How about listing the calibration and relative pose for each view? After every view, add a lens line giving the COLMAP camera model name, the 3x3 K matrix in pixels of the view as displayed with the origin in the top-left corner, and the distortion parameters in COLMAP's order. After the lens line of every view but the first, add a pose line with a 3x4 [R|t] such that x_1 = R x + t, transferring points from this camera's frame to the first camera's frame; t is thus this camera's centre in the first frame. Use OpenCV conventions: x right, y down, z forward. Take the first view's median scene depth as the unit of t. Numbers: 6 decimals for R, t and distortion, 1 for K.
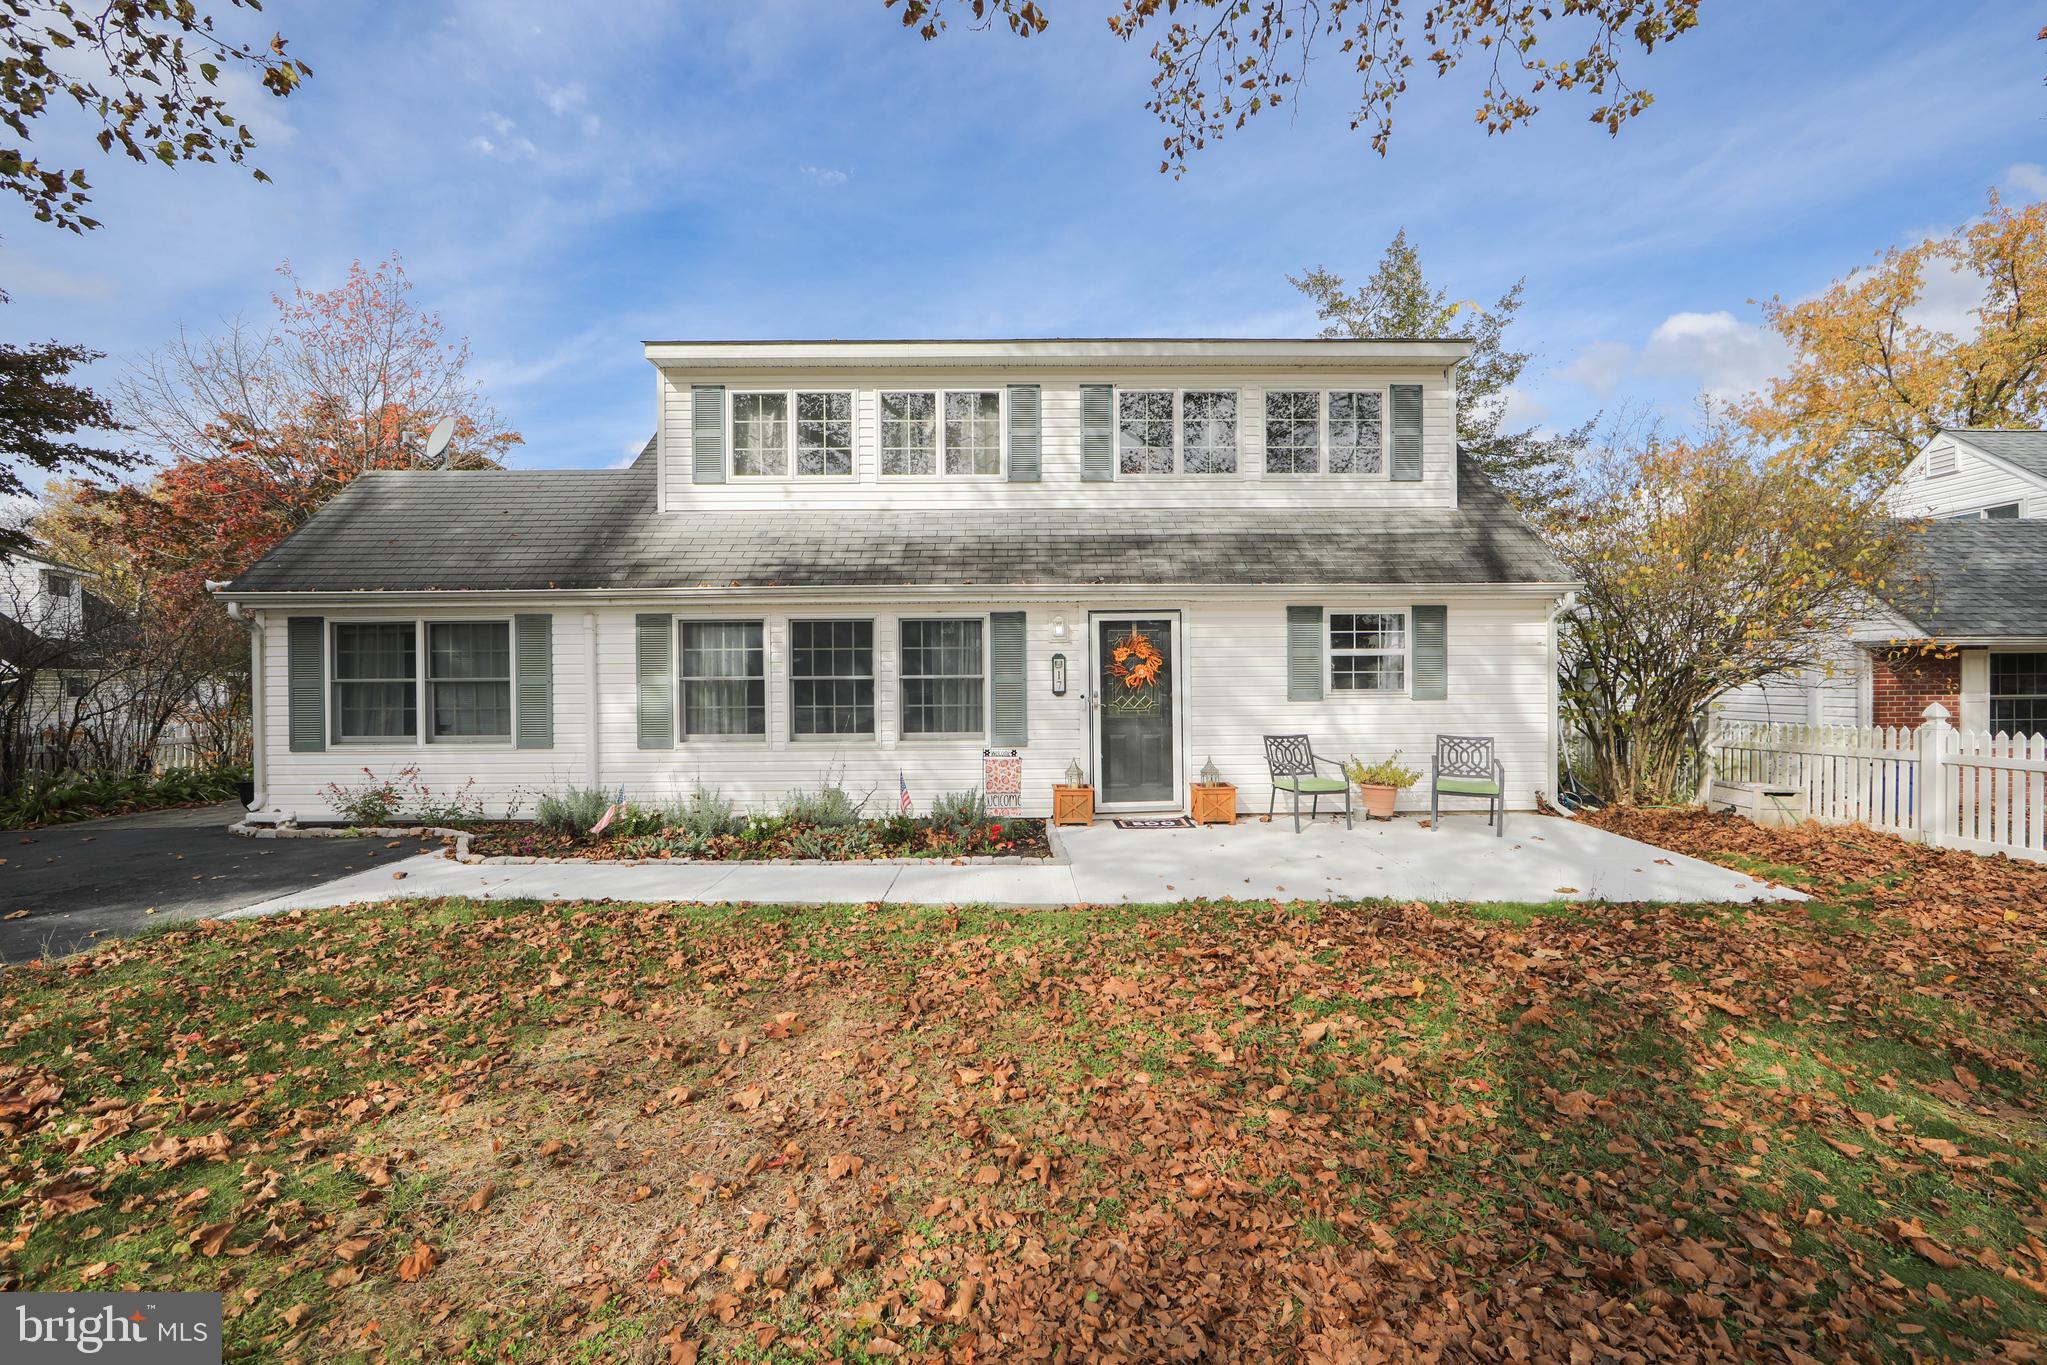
lens RADIAL K [[809.6, 0, 1027.4], [0, 809.6, 684.1], [0, 0, 1]] dist [-0.005634, 0.000132]
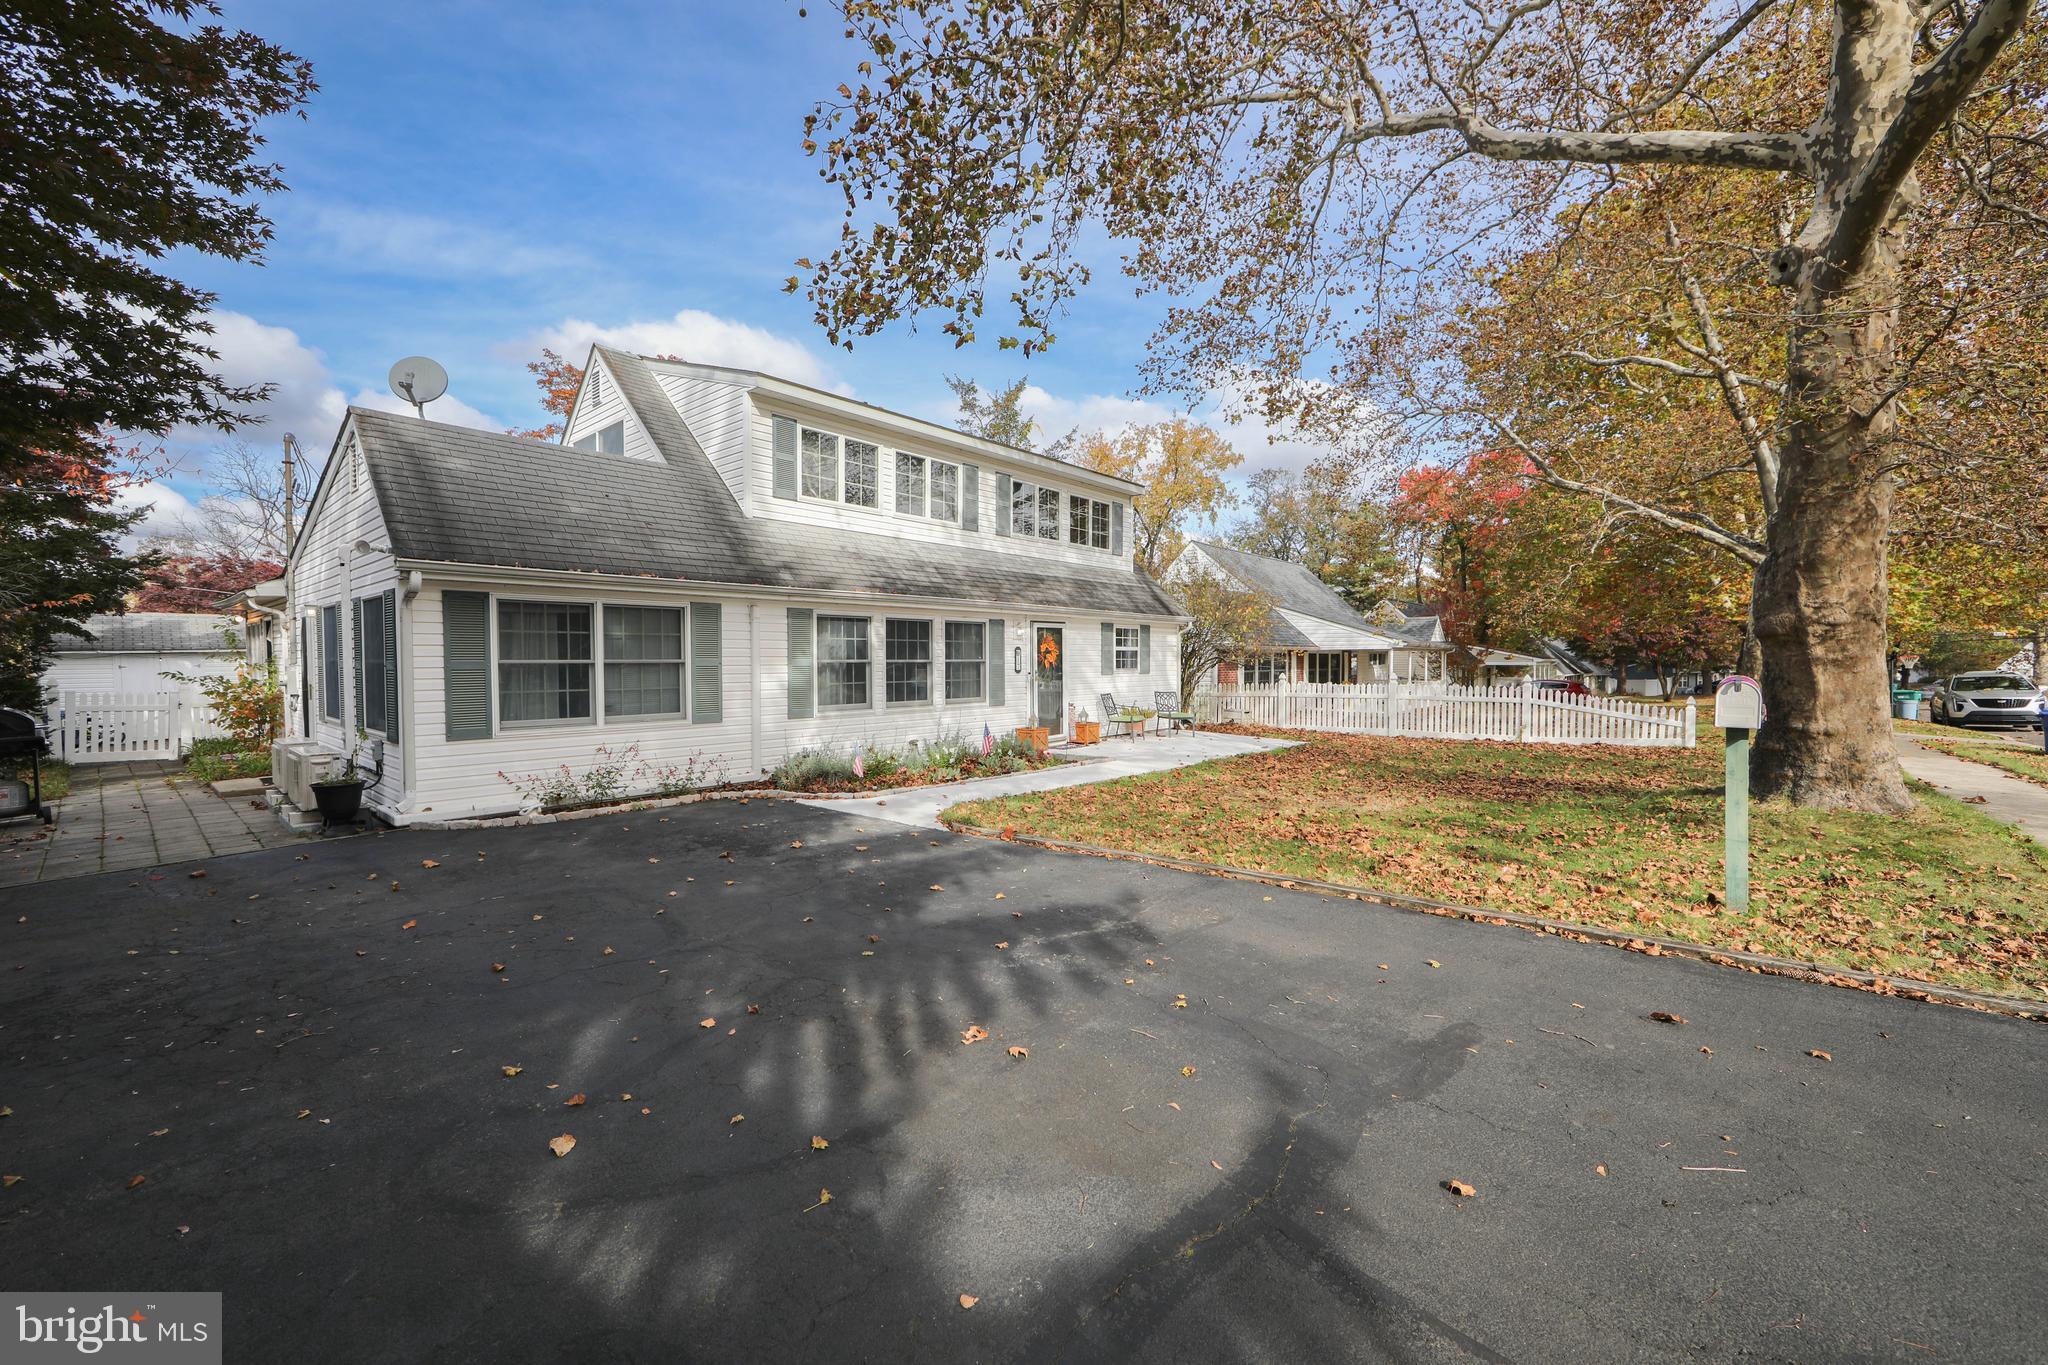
lens RADIAL K [[810.0, 0, 1027.9], [0, 810.0, 684.1], [0, 0, 1]] dist [-0.005634, 0.000132]
pose [[0.661252, -0.016868, 0.749974, -1.148505], [0.002811, 0.999796, 0.020008, 0.004711], [-0.750158, -0.011122, 0.661165, -0.074596]]
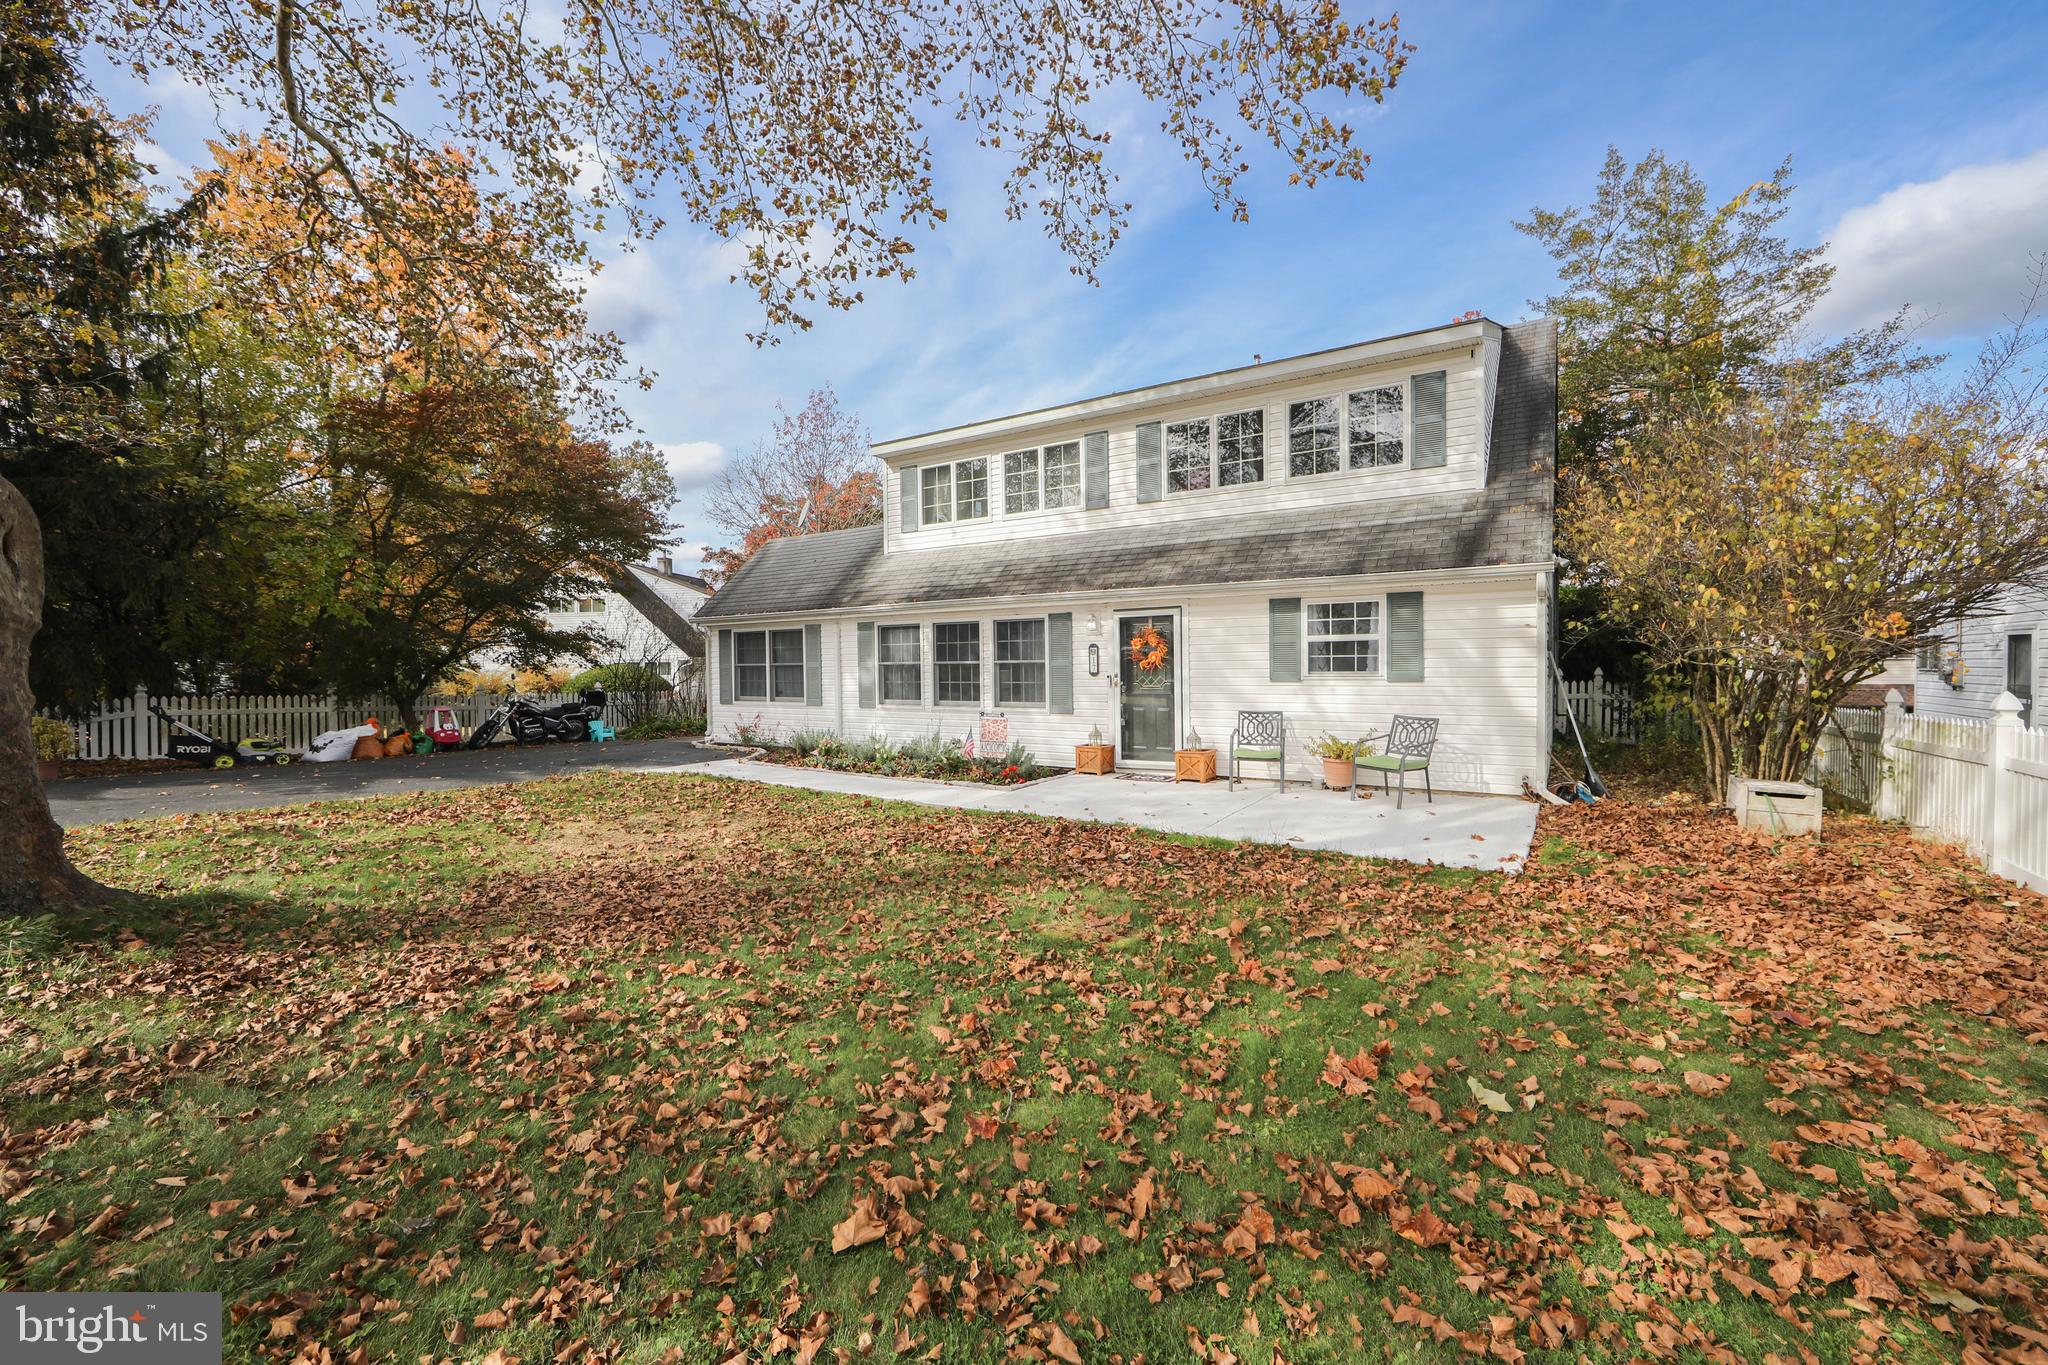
lens RADIAL K [[832.7, 0, 1024.0], [0, 832.7, 682.5], [0, 0, 1]] dist [-0.002981, -0.000371]
pose [[0.831920, 0.011034, -0.554786, 0.687478], [0.000289, 0.999794, 0.020319, -0.002210], [0.554896, -0.017064, 0.831745, -0.176343]]
